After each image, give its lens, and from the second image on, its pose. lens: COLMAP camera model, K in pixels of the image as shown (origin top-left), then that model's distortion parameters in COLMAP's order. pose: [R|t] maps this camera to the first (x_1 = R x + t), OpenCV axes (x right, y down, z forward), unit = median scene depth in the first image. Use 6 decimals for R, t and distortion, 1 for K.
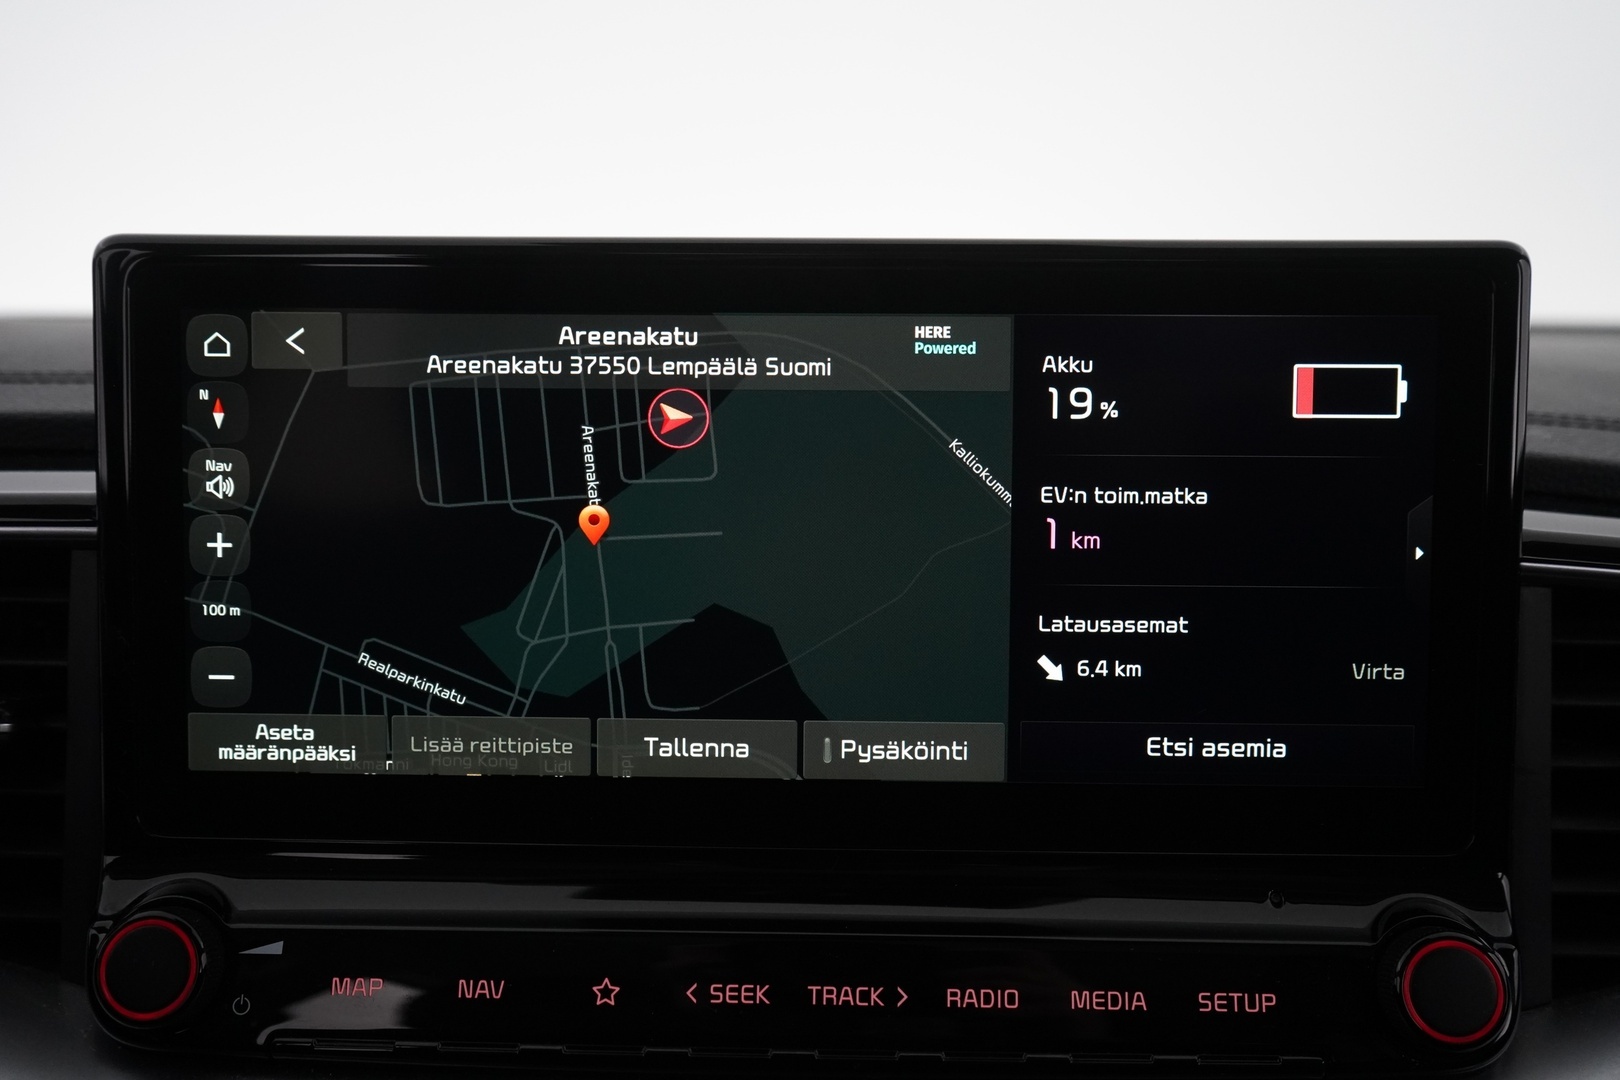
lens RADIAL K [[1500.6, 0, 810.0], [0, 1500.6, 540.0], [0, 0, 1]] dist [0.005116, 0.010195]
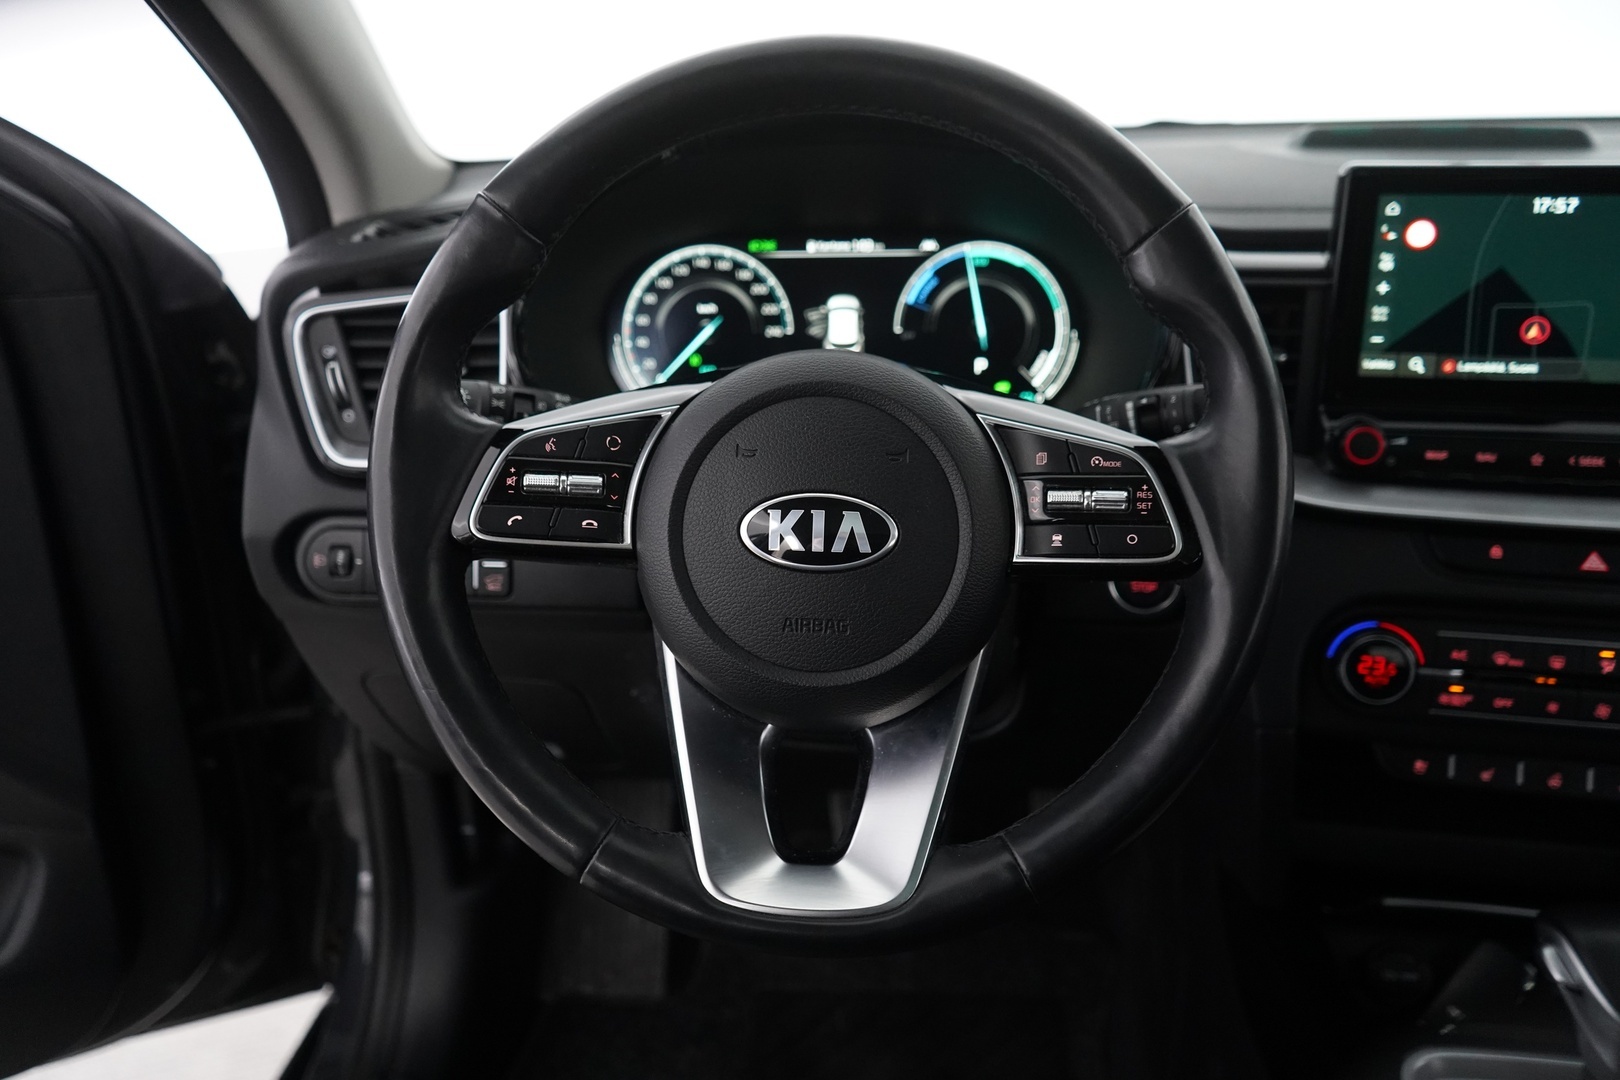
lens RADIAL K [[1310.3, 0, 810.0], [0, 1310.3, 540.0], [0, 0, 1]] dist [-0.002195, 0.011036]
pose [[0.982661, 0.042468, -0.180484, -0.958348], [-0.000902, 0.974499, 0.224390, -0.081070], [0.185411, -0.220337, 0.957640, -1.475969]]
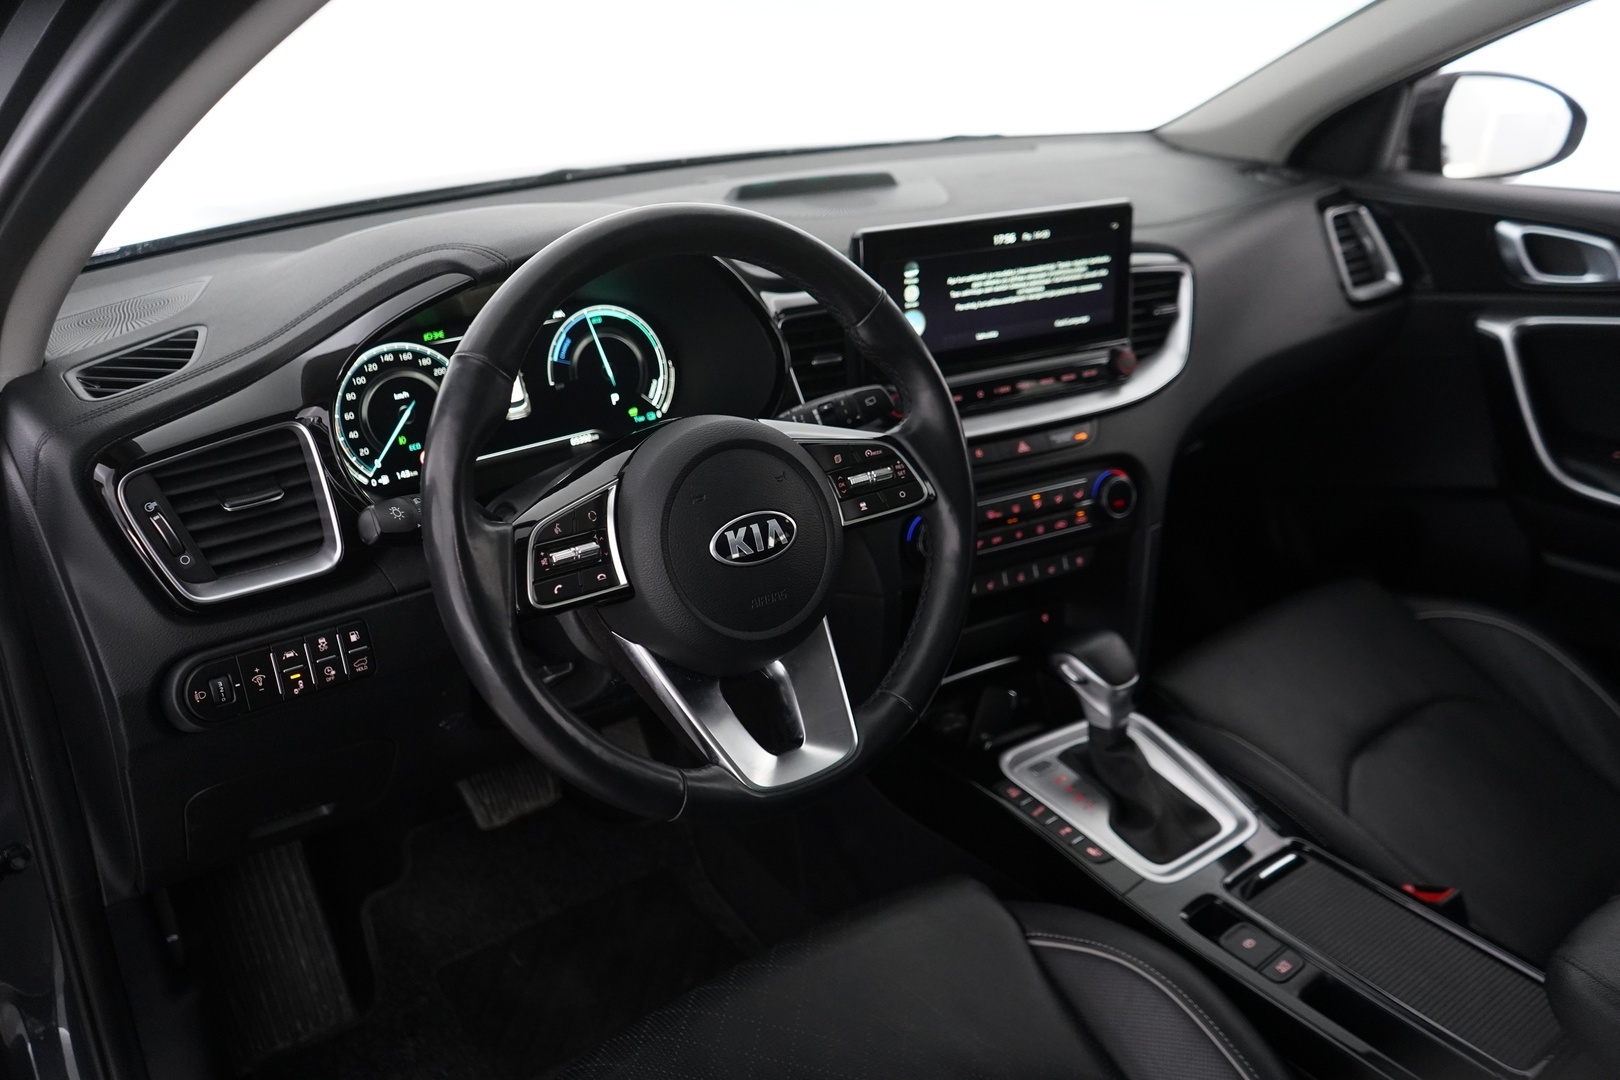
lens RADIAL K [[1311.9, 0, 810.0], [0, 1311.9, 540.0], [0, 0, 1]] dist [-0.003336, -0.001830]
pose [[0.866412, -0.218801, 0.448839, -2.361814], [0.087725, 0.951601, 0.294549, -0.467322], [-0.491564, -0.215826, 0.843673, -2.085544]]
